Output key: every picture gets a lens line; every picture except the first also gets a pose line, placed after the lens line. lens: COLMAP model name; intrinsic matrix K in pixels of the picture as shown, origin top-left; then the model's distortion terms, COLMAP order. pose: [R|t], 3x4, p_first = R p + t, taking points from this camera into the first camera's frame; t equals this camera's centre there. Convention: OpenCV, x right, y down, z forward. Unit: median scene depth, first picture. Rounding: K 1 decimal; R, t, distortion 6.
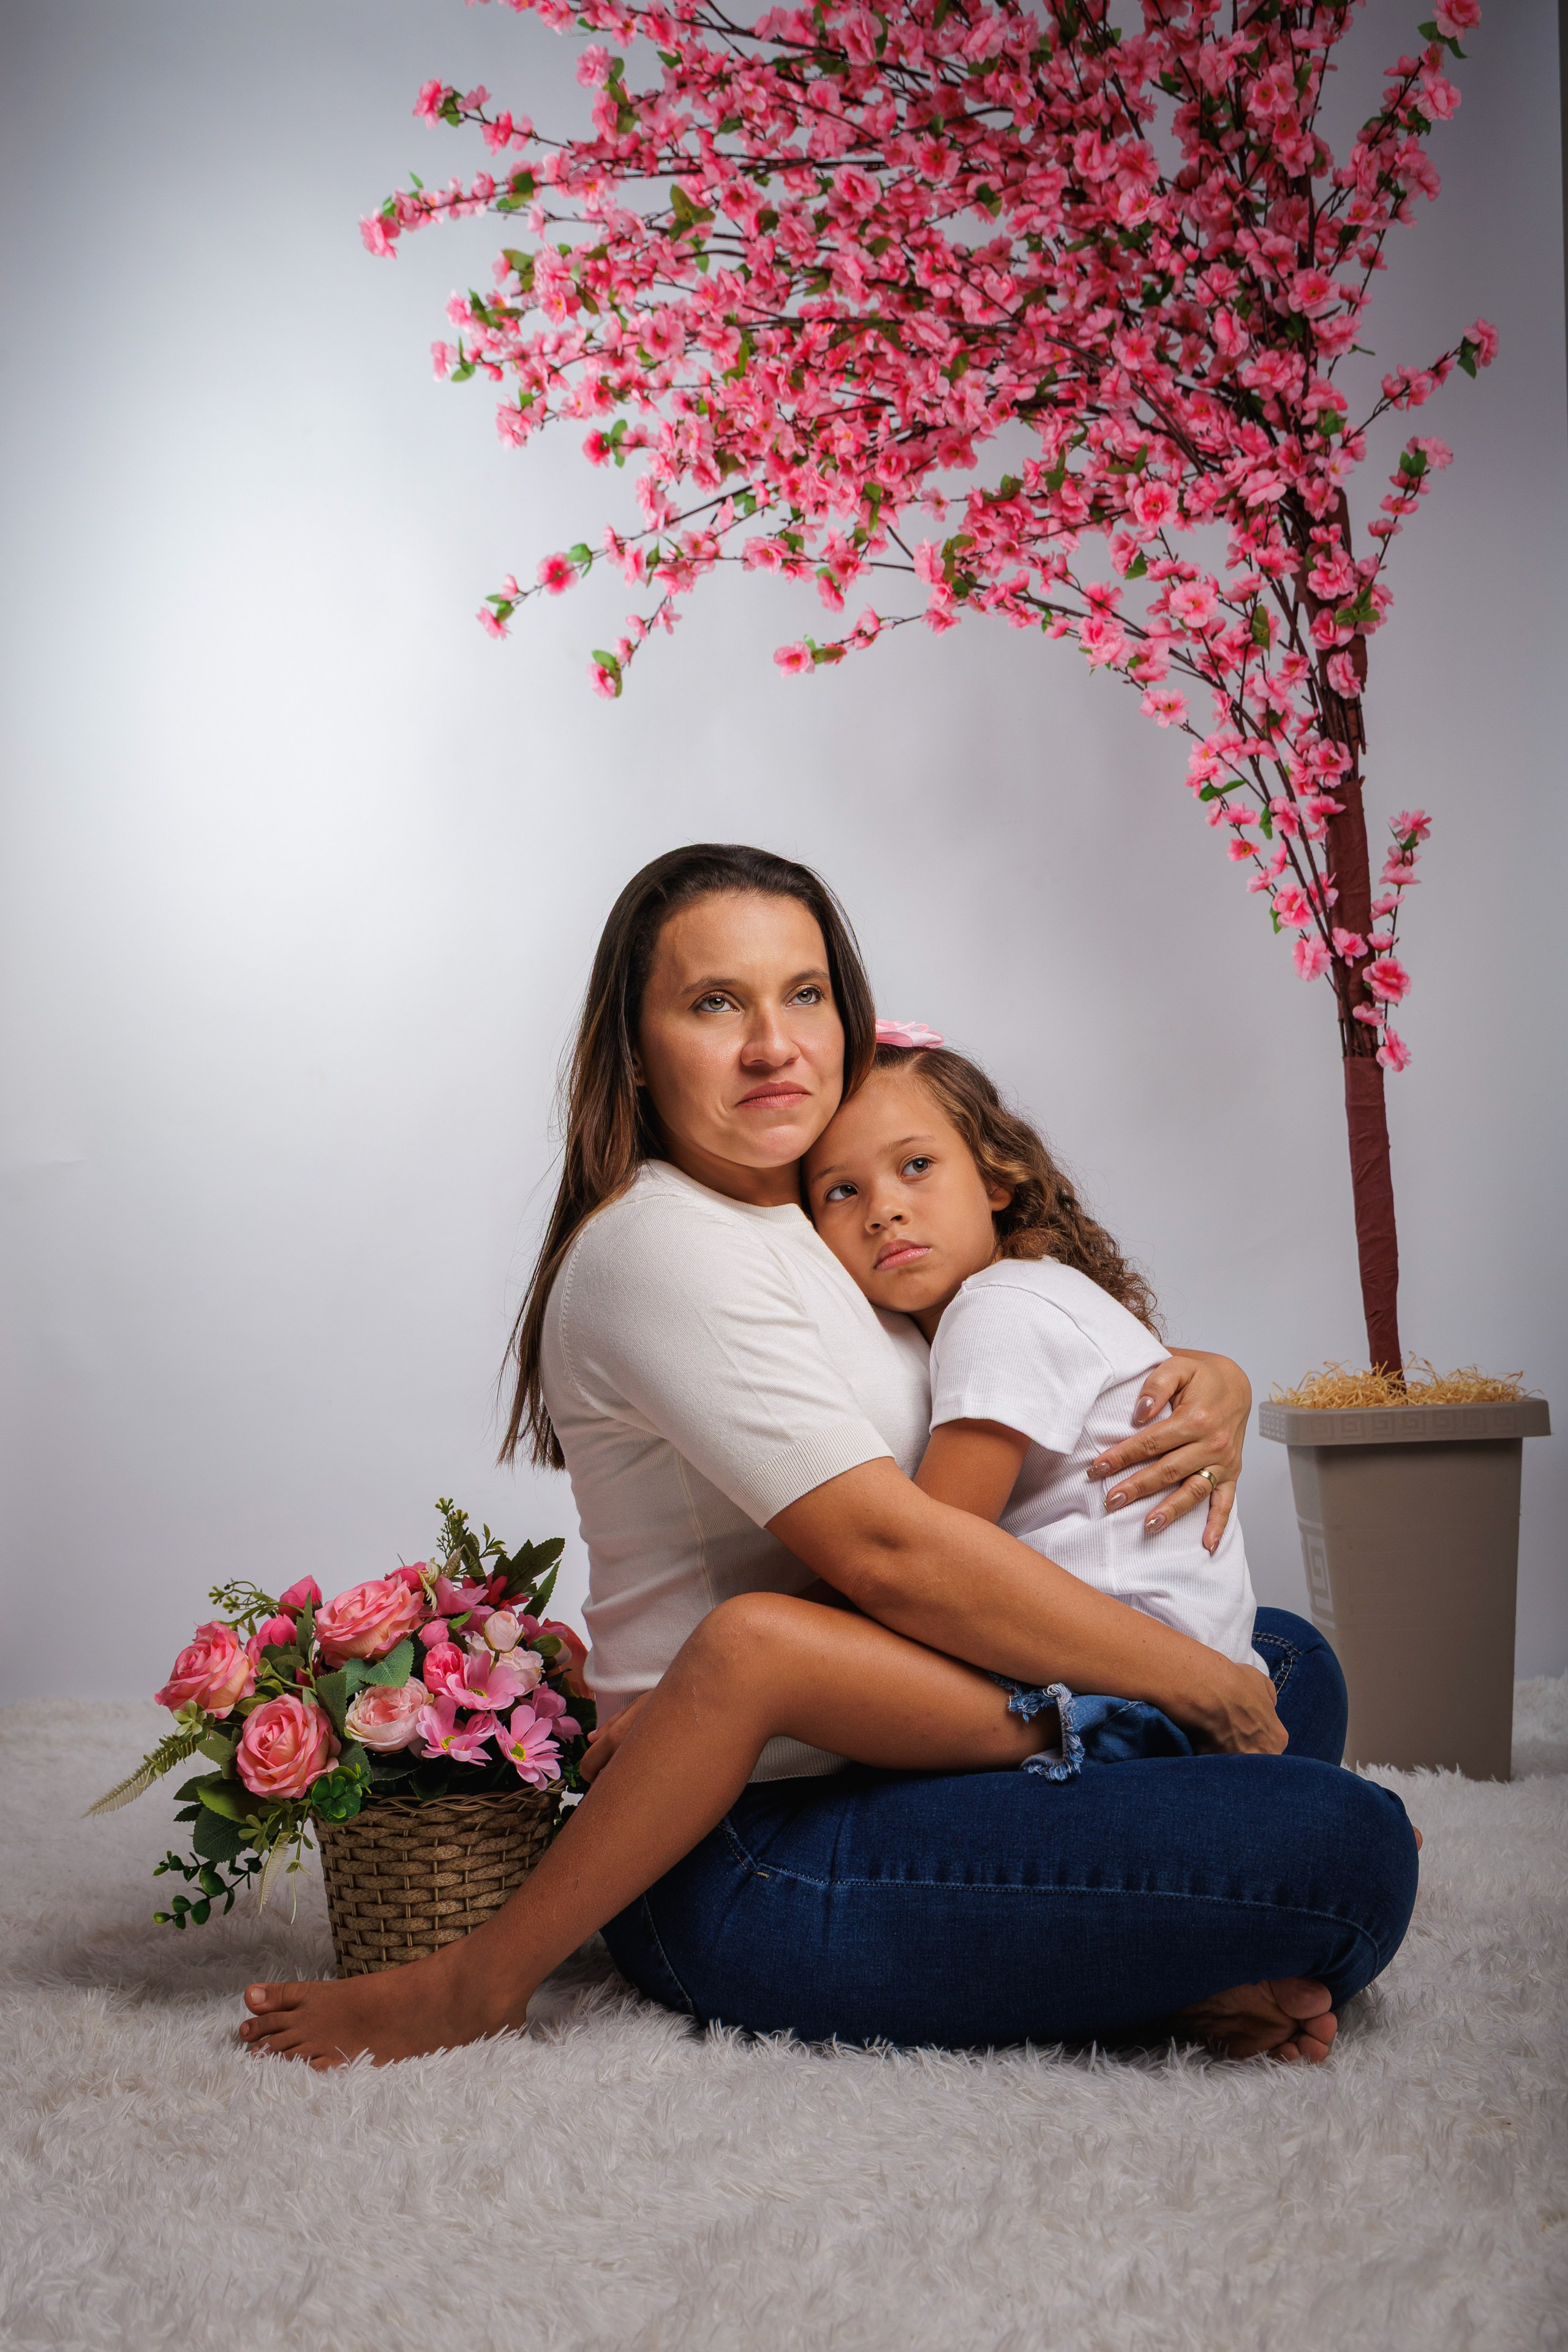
lens RADIAL K [[2697.5, 0, 737.2], [0, 2697.5, 1148.2], [0, 0, 1]] dist [0.042746, 0.000000]
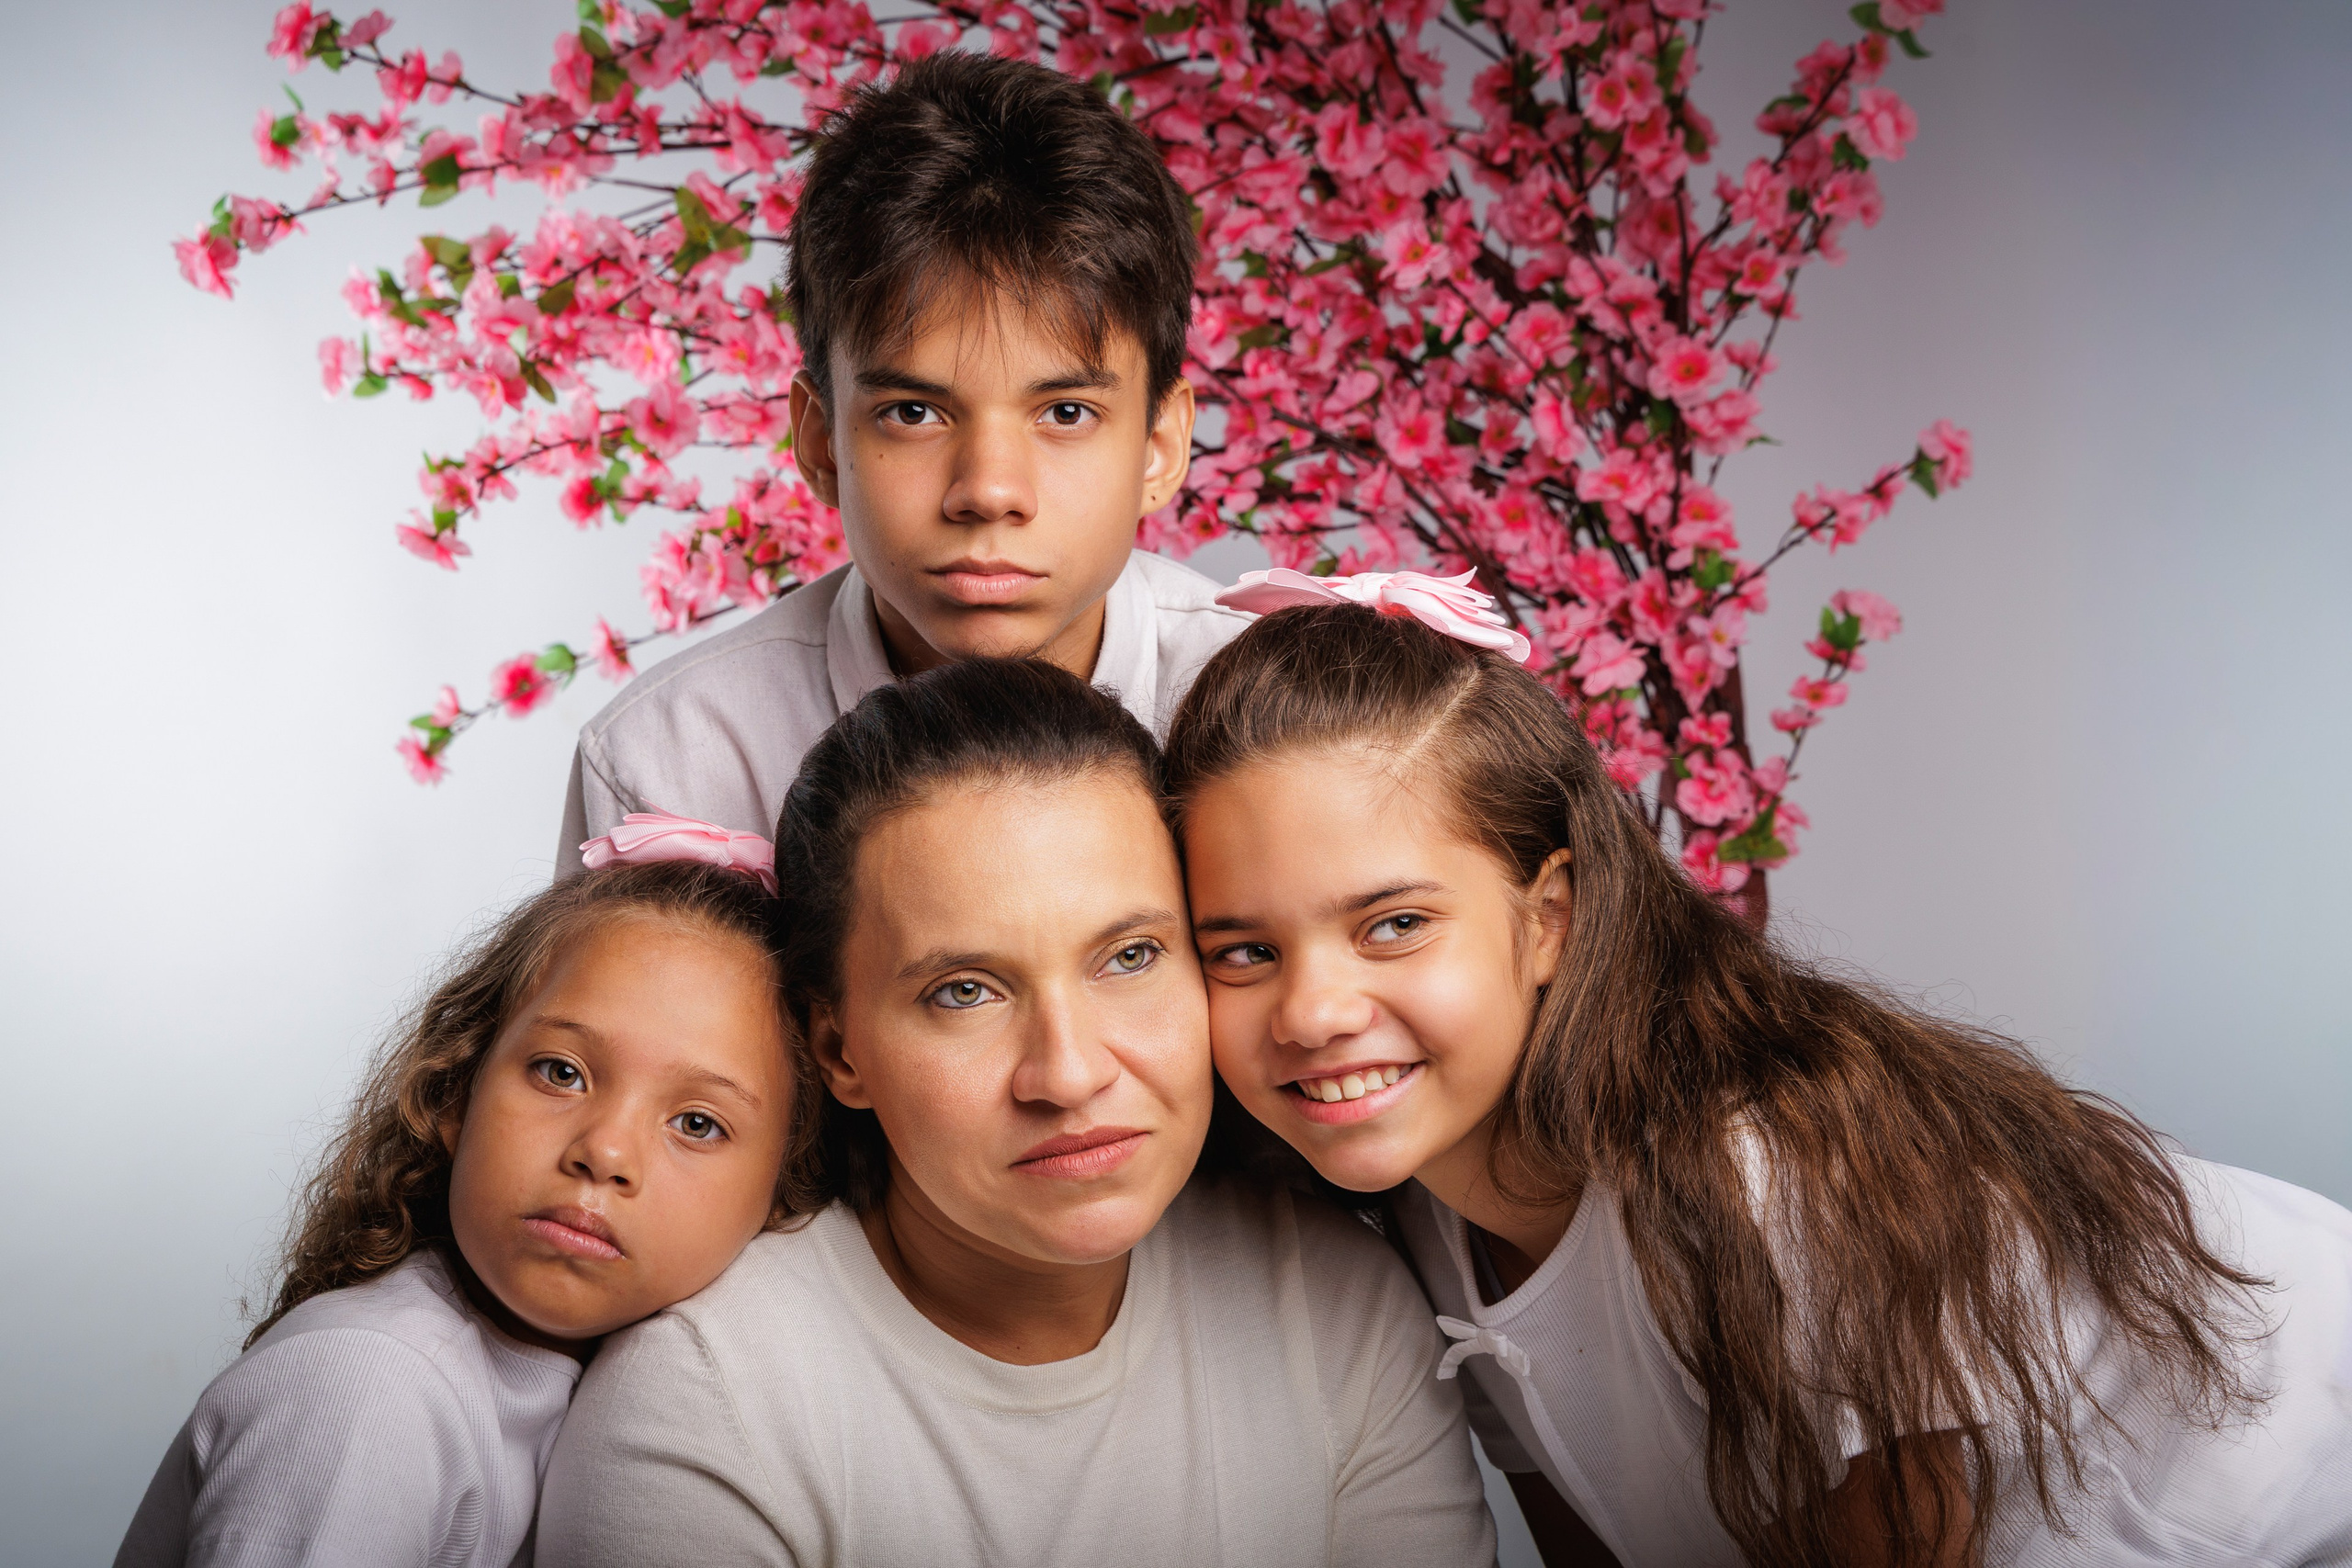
lens RADIAL K [[3617.3, 0, 1143.2], [0, 3617.3, 798.8], [0, 0, 1]] dist [0.038927, 0.000000]
pose [[0.998546, 0.004047, 0.053757, 0.037992], [-0.004891, 0.999867, 0.015577, -0.221740], [-0.053687, -0.015818, 0.998433, 0.150049]]
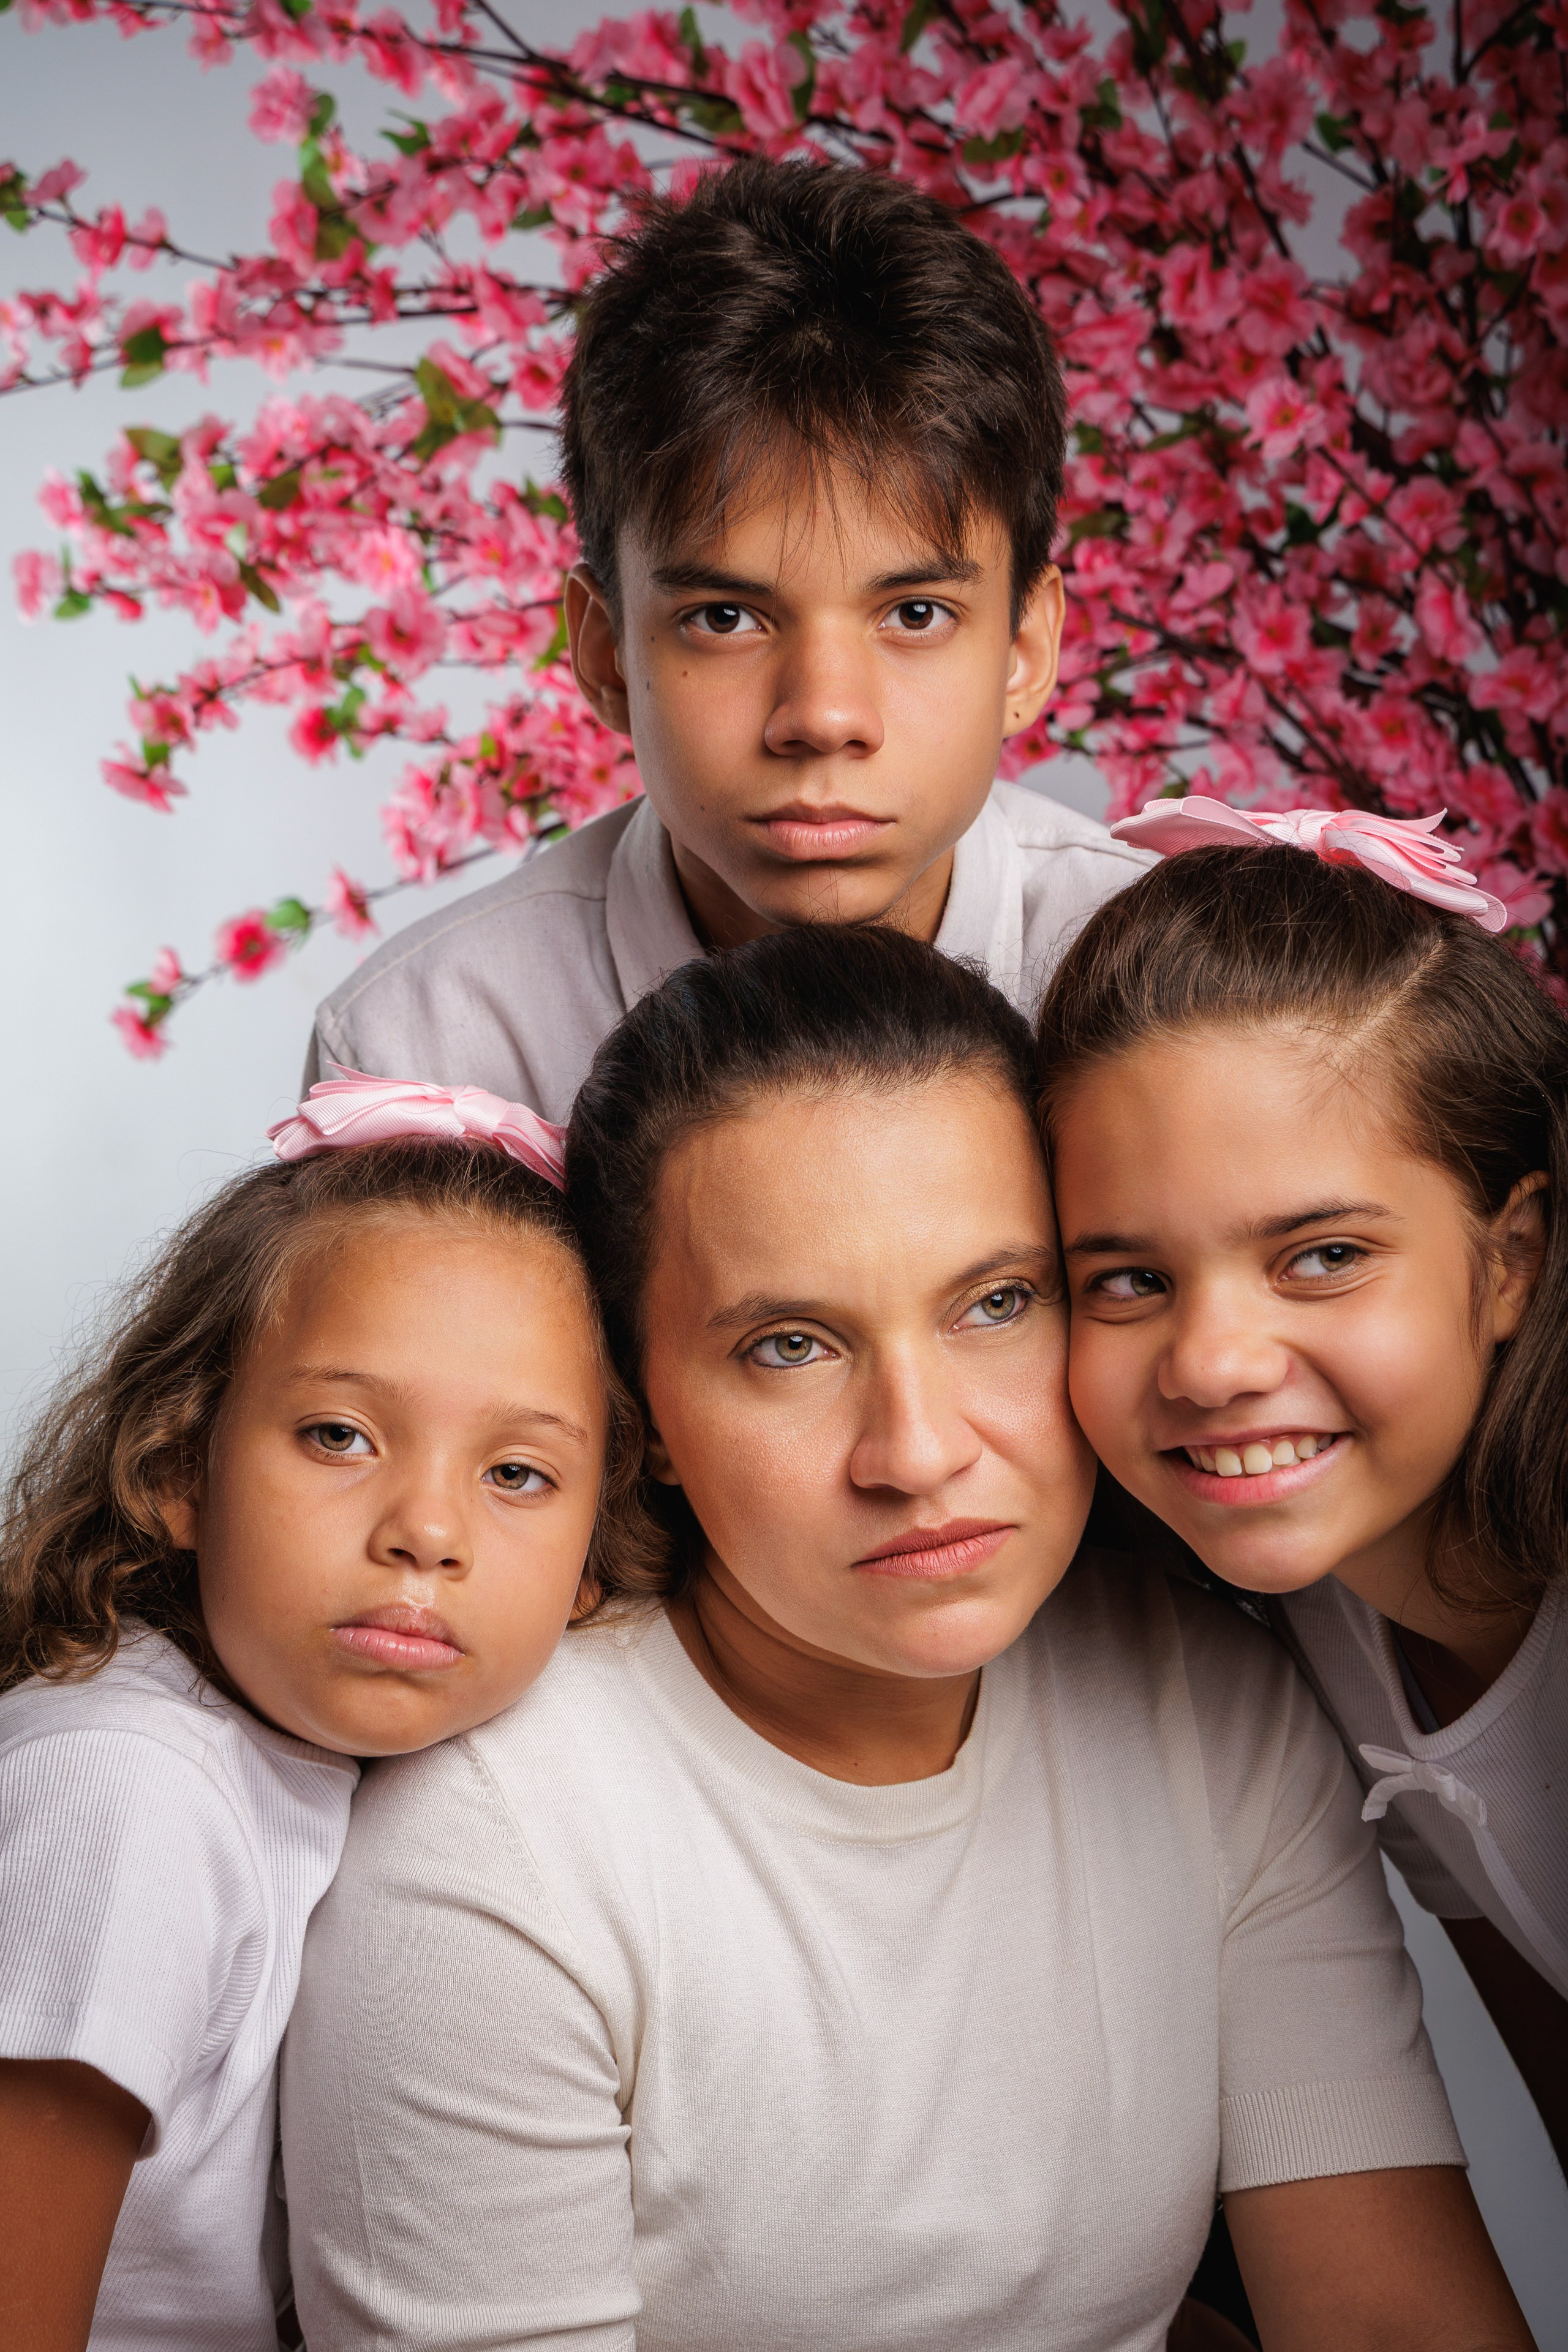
lens RADIAL K [[3617.7, 0, 744.7], [0, 3617.7, 1198.5], [0, 0, 1]] dist [0.038927, 0.000000]
pose [[0.999818, -0.009983, 0.016257, 0.026748], [0.009105, 0.998541, 0.053220, -0.220872], [-0.016764, -0.053062, 0.998450, 0.263887]]
